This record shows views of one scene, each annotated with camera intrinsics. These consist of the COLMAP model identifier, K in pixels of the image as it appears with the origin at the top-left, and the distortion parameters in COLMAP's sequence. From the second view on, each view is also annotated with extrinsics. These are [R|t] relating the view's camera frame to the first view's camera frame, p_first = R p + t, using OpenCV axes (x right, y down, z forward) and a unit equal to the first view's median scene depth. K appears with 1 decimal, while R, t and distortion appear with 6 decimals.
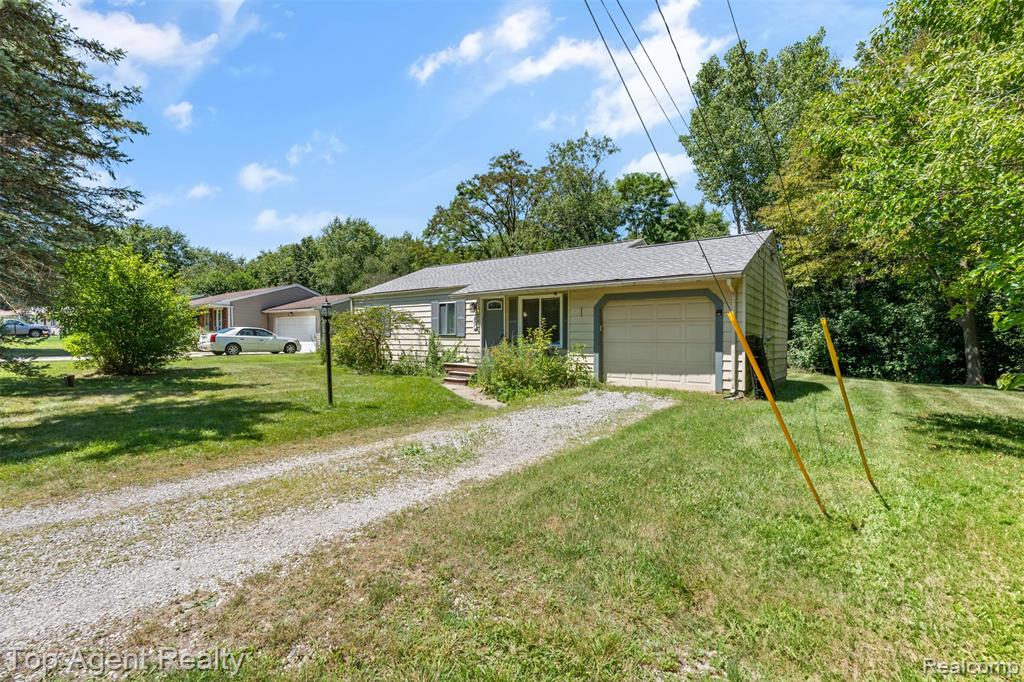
lens RADIAL K [[453.1, 0, 507.3], [0, 453.1, 333.3], [0, 0, 1]] dist [-0.006202, 0.000168]
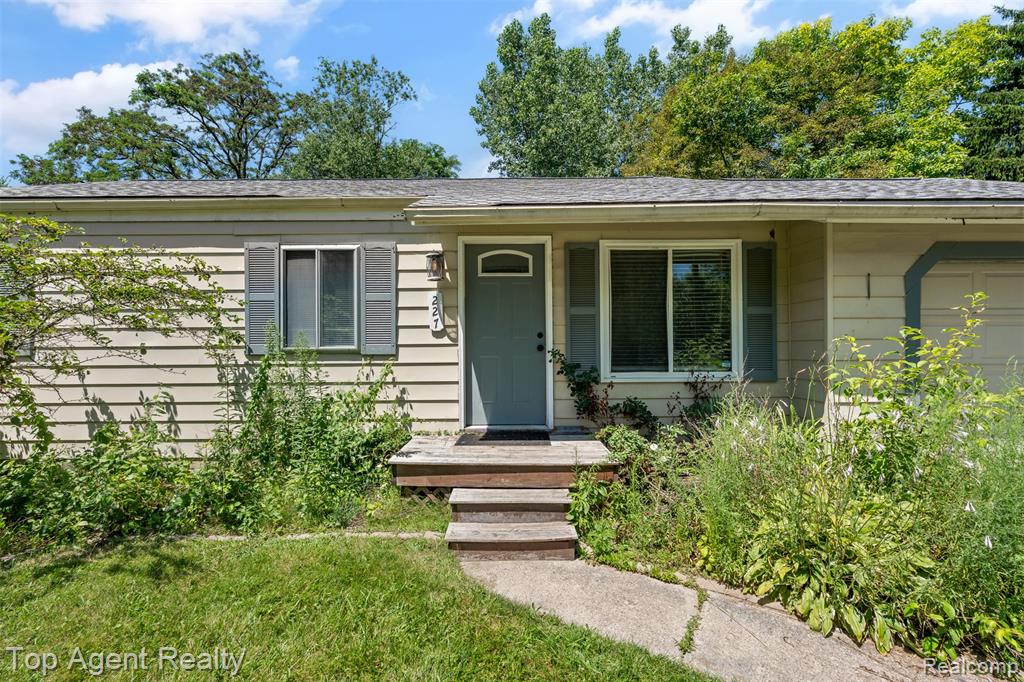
lens RADIAL K [[453.1, 0, 506.5], [0, 453.1, 344.1], [0, 0, 1]] dist [-0.006202, 0.000168]
pose [[0.783678, -0.012577, 0.621040, -0.239942], [0.003979, 0.999876, 0.015229, -0.005018], [-0.621155, -0.009464, 0.783631, 0.708028]]
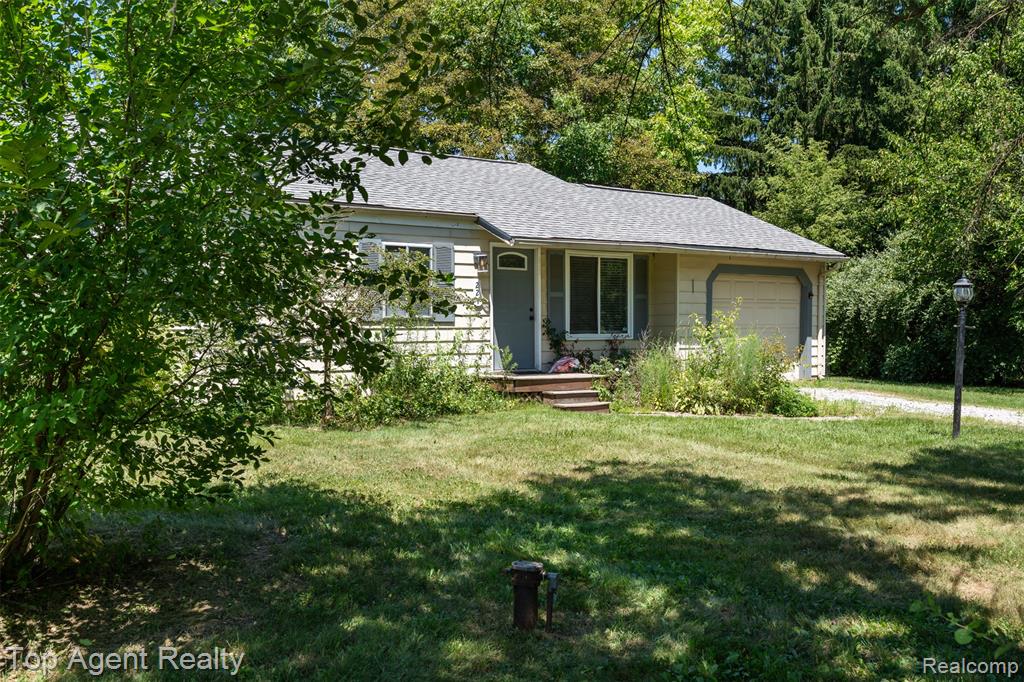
lens RADIAL K [[901.7, 0, 510.3], [0, 901.7, 345.9], [0, 0, 1]] dist [0.001992, -0.001169]
pose [[0.295403, -0.033041, 0.954801, -0.998804], [-0.009686, 0.999247, 0.037575, -0.003563], [-0.955324, -0.020348, 0.294861, 0.678924]]
